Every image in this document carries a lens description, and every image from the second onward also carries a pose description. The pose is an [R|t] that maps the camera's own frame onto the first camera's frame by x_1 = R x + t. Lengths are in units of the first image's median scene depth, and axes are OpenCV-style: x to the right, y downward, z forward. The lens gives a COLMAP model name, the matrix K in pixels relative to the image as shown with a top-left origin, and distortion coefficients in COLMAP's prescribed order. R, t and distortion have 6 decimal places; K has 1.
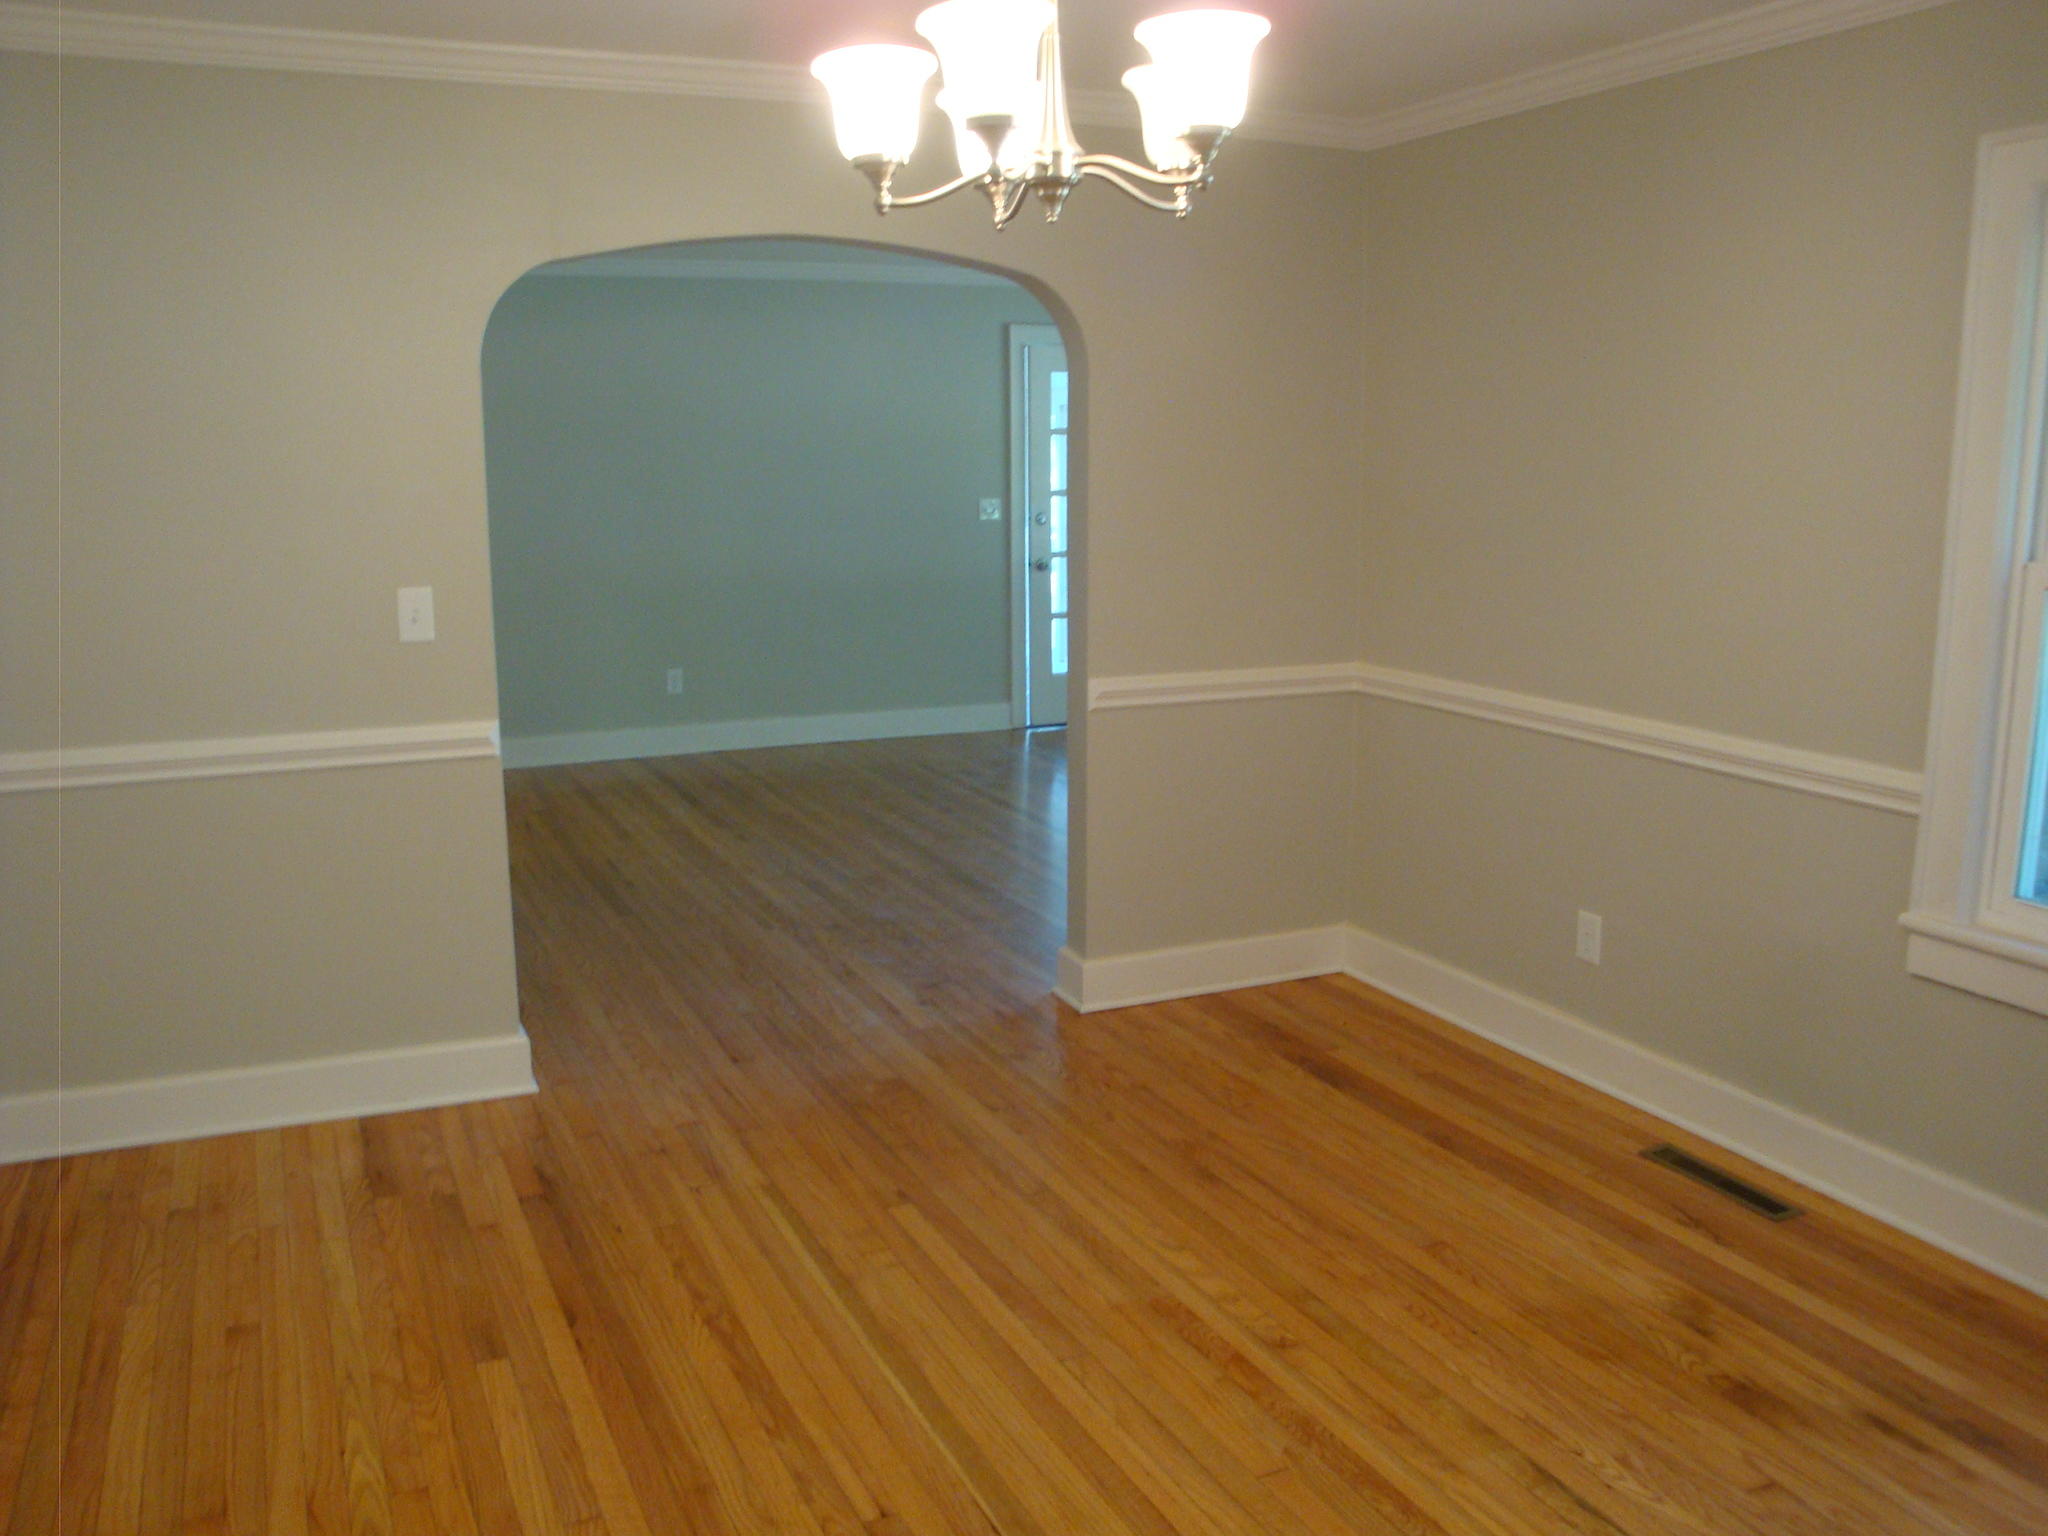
lens RADIAL K [[1697.3, 0, 1024.0], [0, 1697.3, 768.0], [0, 0, 1]] dist [-0.164461, 0.140046]
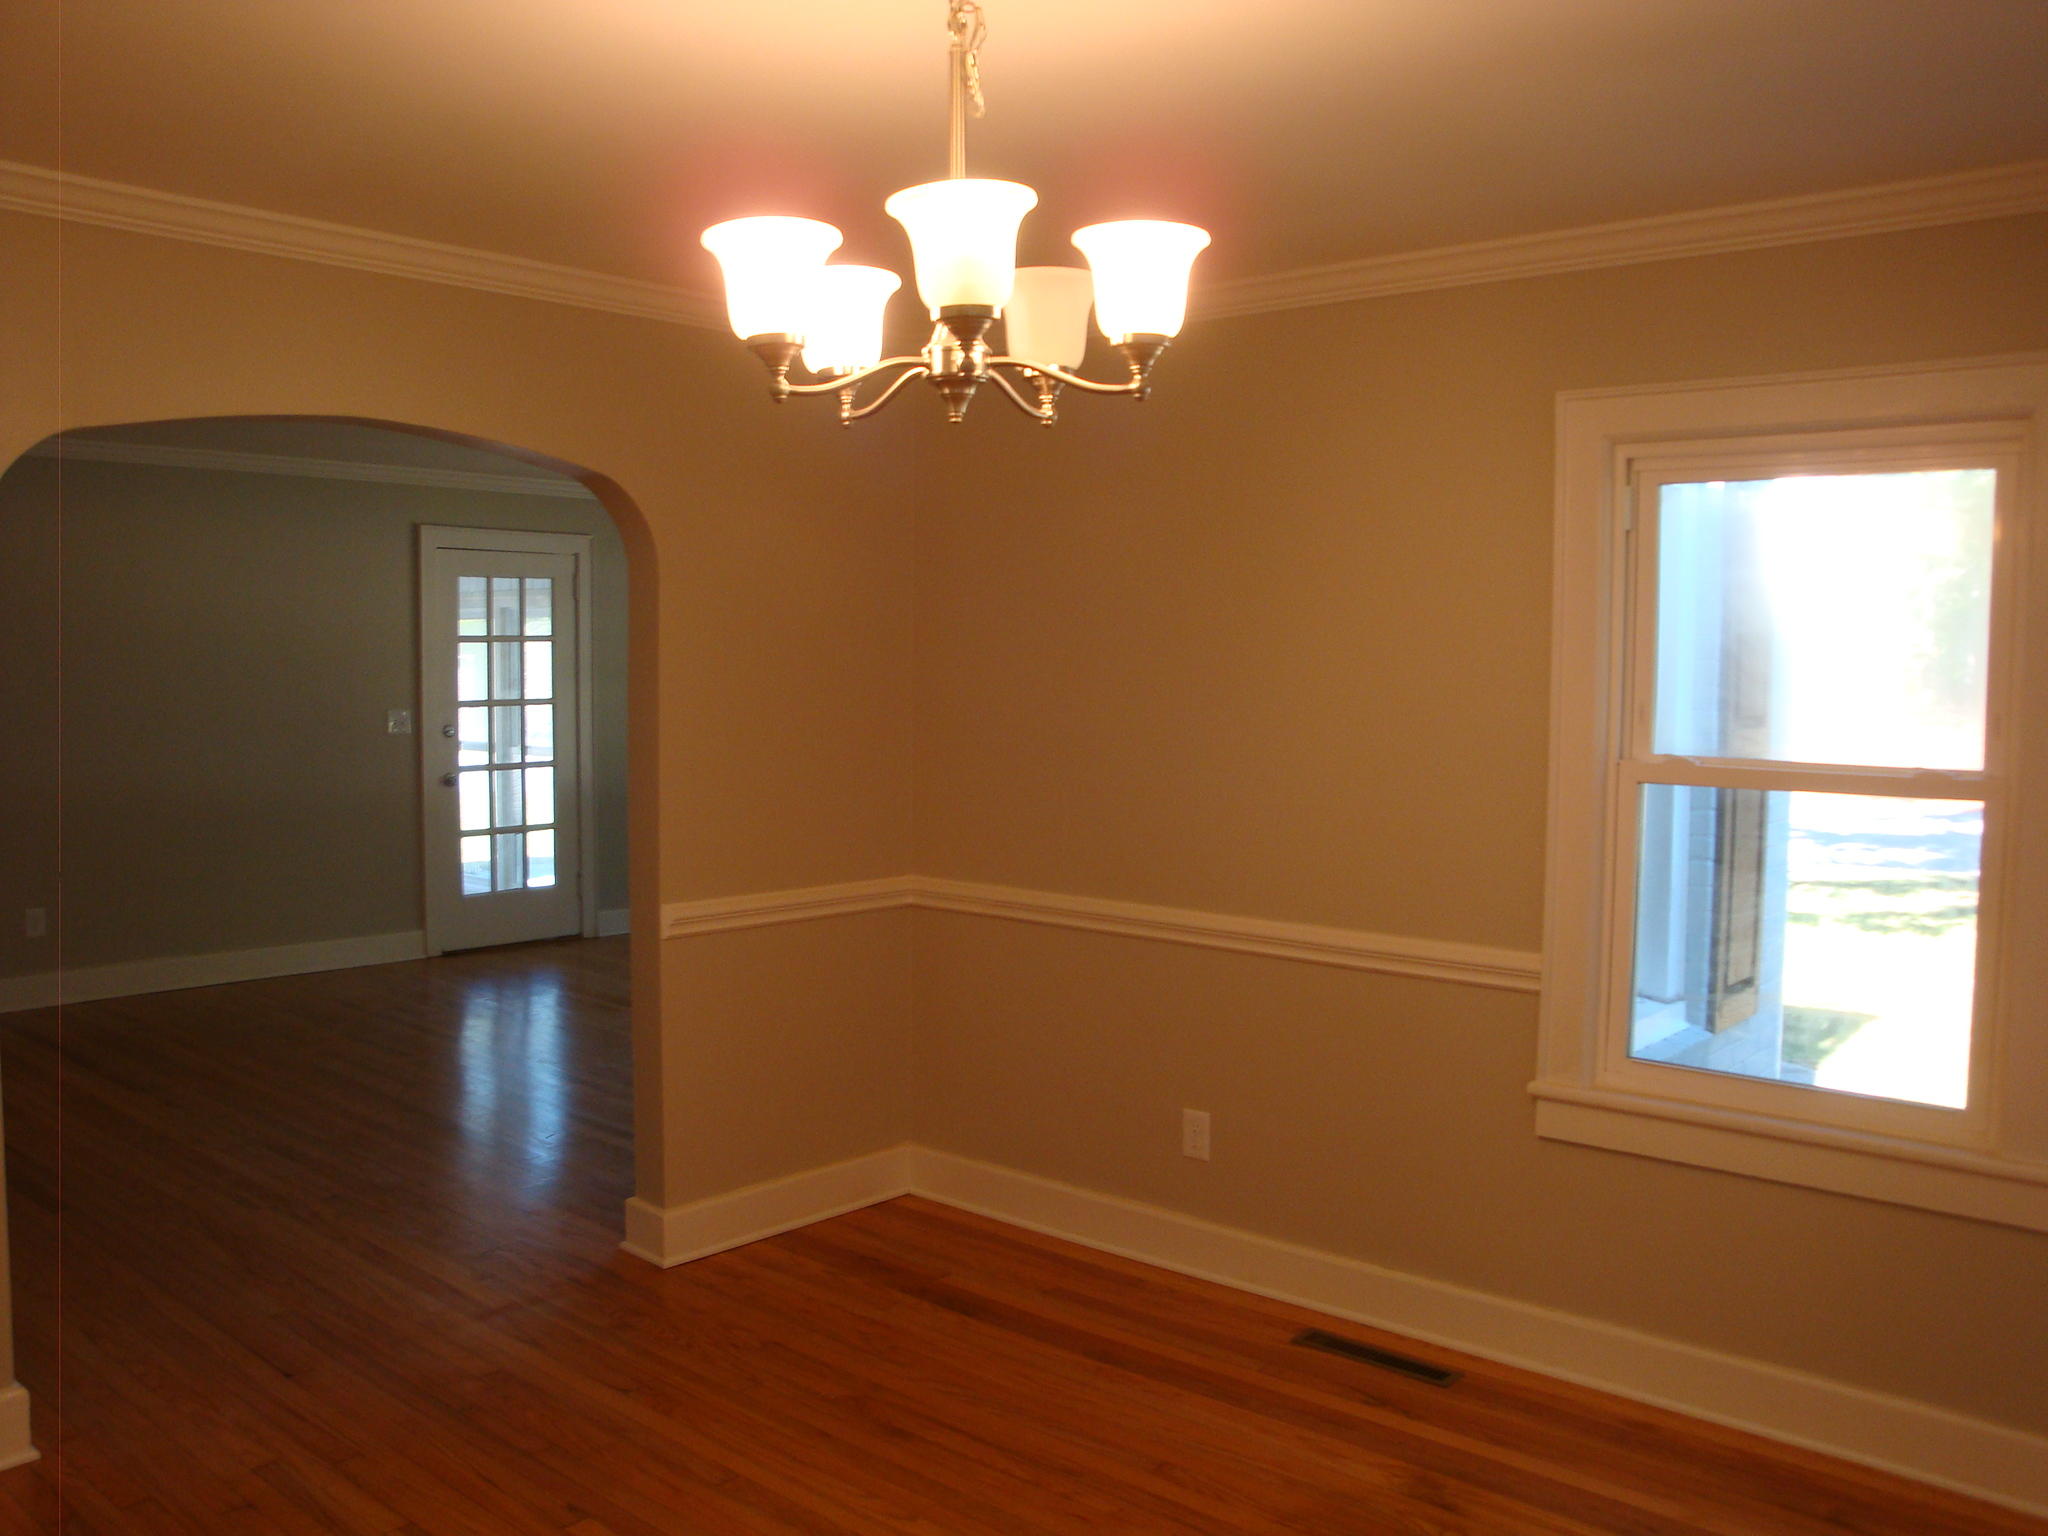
lens RADIAL K [[1697.3, 0, 1024.0], [0, 1697.3, 768.0], [0, 0, 1]] dist [-0.164461, 0.140046]
pose [[0.913644, -0.015120, 0.406235, -0.186571], [0.064269, 0.992113, -0.107618, -0.018165], [-0.401404, 0.124433, 0.907409, 0.087542]]
